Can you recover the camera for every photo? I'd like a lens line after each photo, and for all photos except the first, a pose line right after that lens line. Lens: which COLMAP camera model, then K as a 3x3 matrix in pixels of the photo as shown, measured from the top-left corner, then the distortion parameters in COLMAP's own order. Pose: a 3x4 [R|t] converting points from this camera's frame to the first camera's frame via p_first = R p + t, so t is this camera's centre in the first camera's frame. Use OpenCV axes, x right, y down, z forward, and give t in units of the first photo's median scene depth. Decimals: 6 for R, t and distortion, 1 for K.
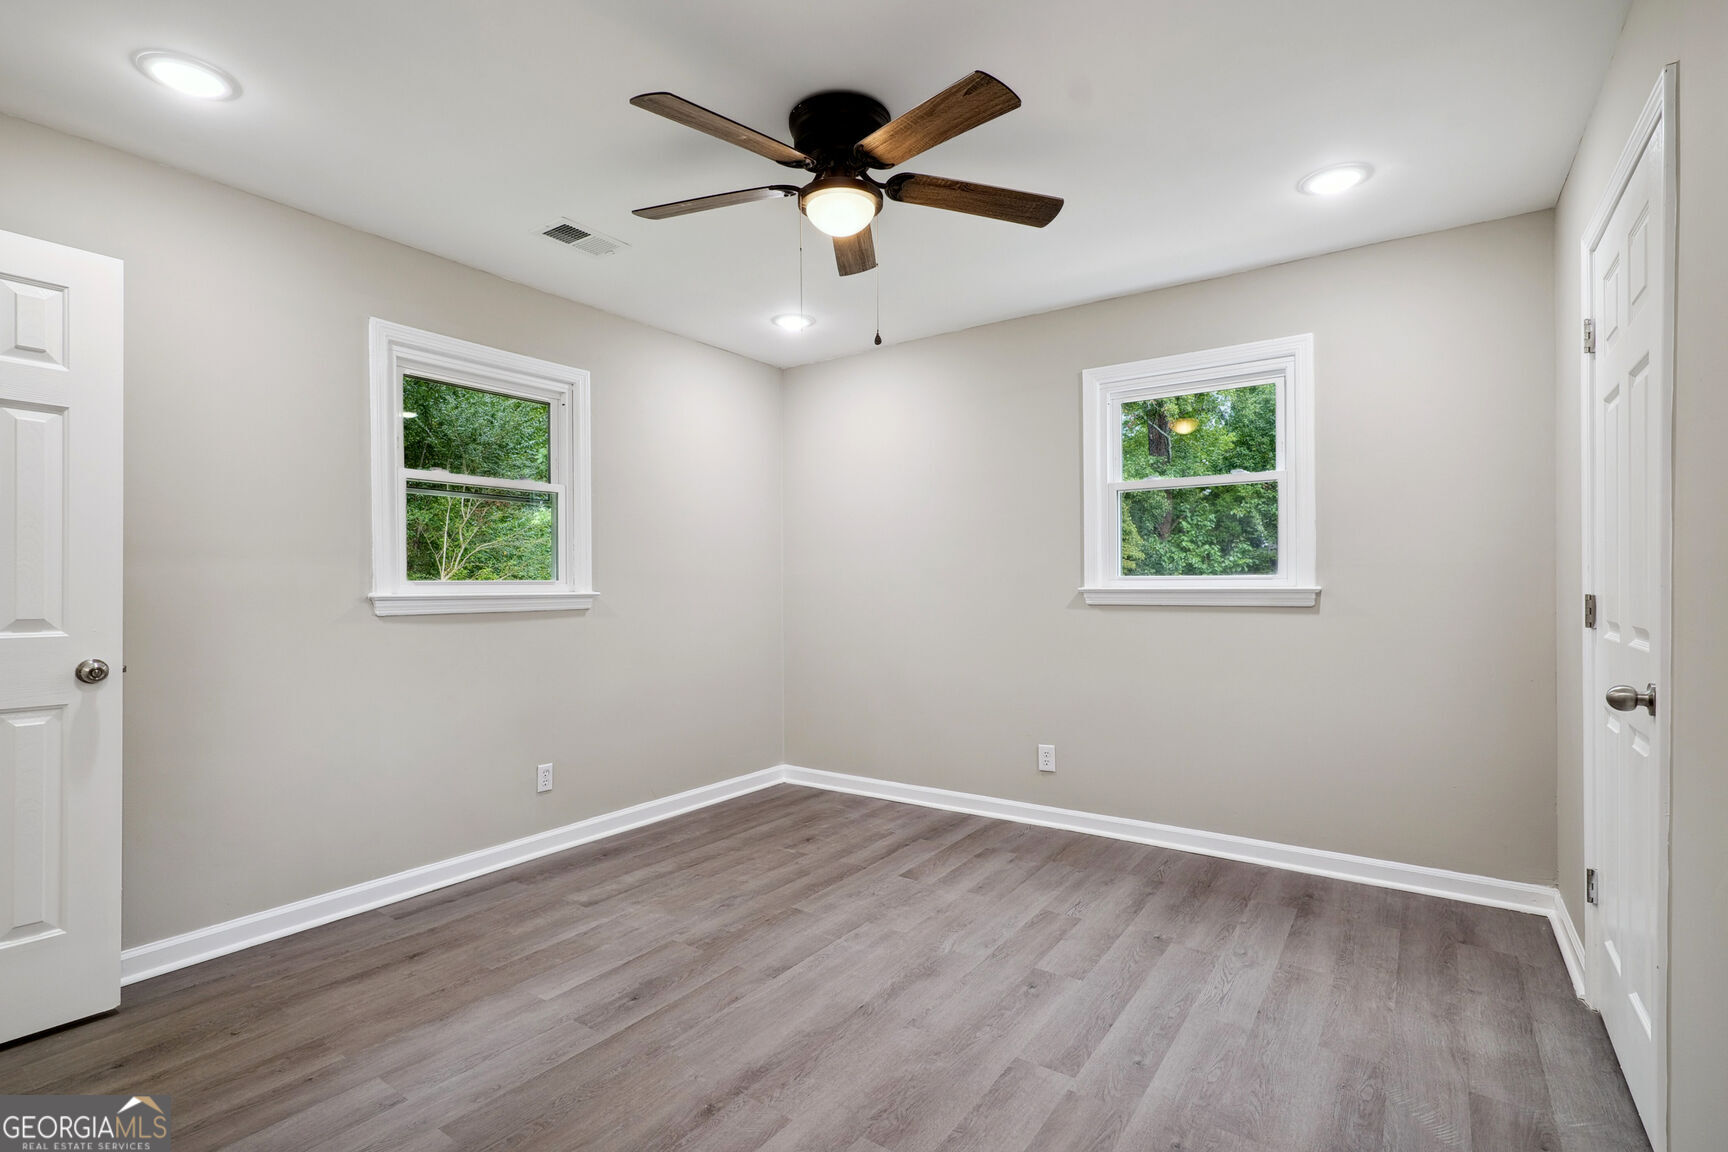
lens RADIAL K [[808.1, 0, 855.3], [0, 808.1, 580.4], [0, 0, 1]] dist [-0.013969, 0.001253]
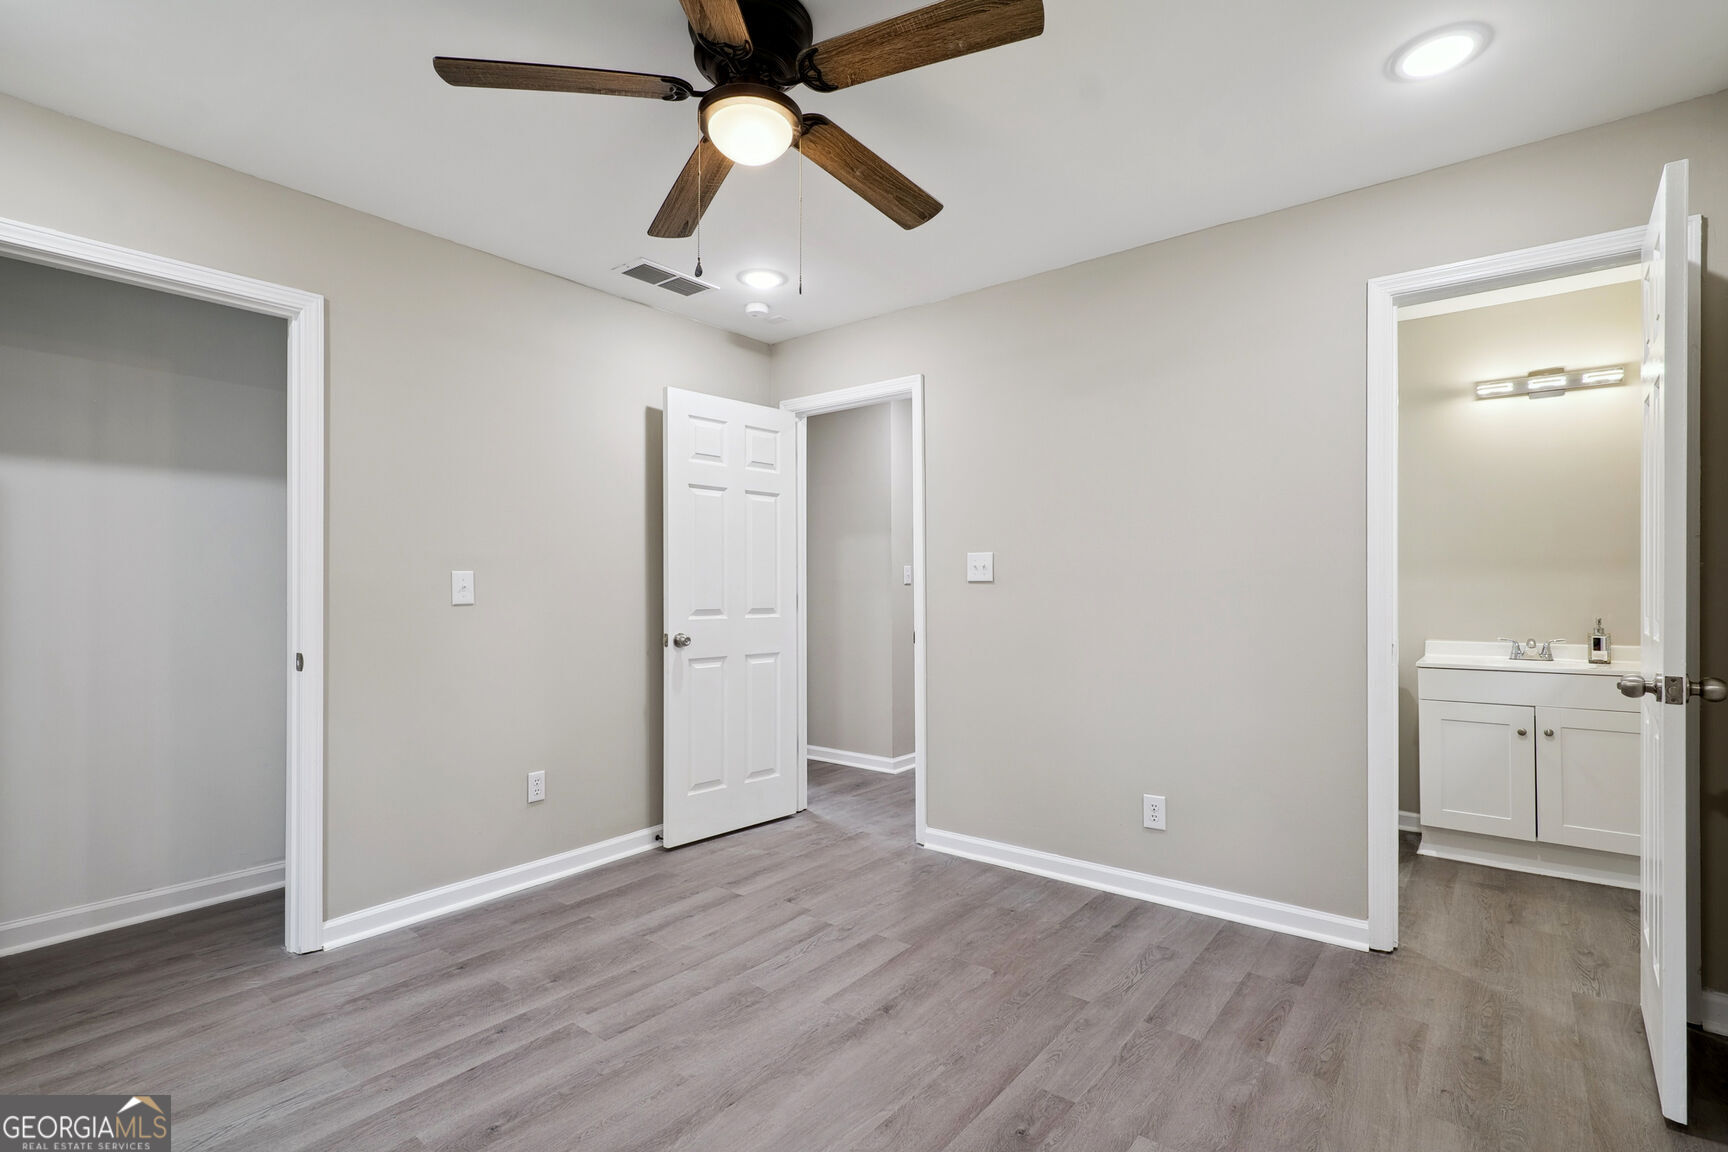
lens RADIAL K [[808.1, 0, 863.5], [0, 808.1, 584.0], [0, 0, 1]] dist [-0.013969, 0.001253]
pose [[-0.998683, 0.004021, 0.051140, -0.181795], [0.003679, 0.999970, -0.006780, 0.007084], [-0.051166, -0.006583, -0.998668, 1.929595]]
